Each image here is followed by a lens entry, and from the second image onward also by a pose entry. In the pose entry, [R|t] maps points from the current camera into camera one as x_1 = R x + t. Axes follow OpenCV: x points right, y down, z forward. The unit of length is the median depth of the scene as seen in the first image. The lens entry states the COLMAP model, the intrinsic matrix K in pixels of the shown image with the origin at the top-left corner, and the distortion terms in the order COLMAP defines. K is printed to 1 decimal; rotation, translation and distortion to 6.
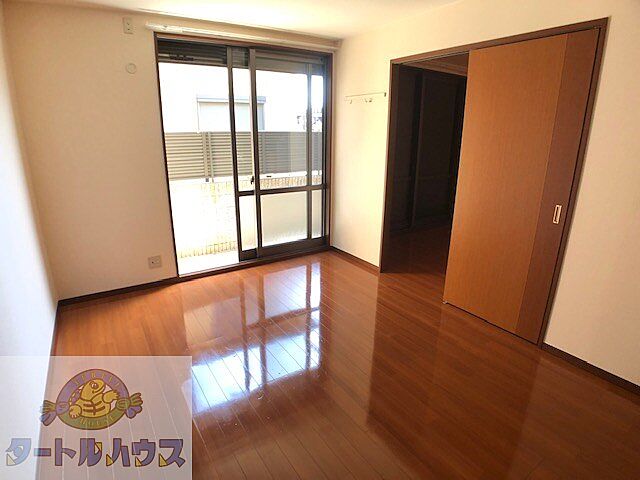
lens RADIAL K [[368.4, 0, 320.0], [0, 368.4, 240.0], [0, 0, 1]] dist [-0.000759, -0.000543]
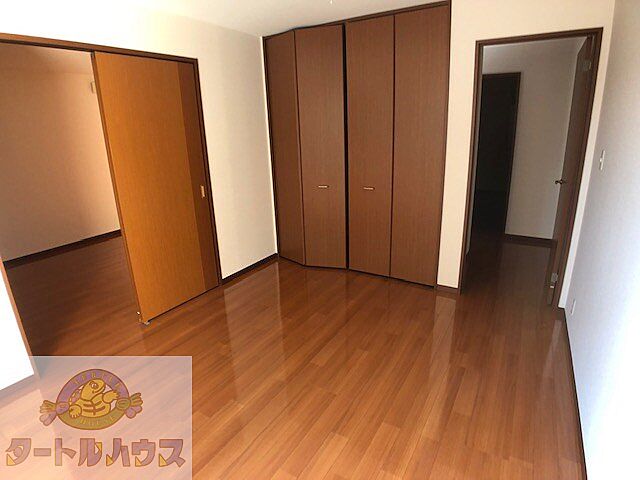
lens RADIAL K [[368.4, 0, 320.0], [0, 368.4, 240.0], [0, 0, 1]] dist [-0.000759, -0.000543]
pose [[-0.453119, -0.260855, 0.852430, -0.726419], [0.284537, 0.863890, 0.415611, -0.332878], [-0.844821, 0.430869, -0.317222, 1.035311]]
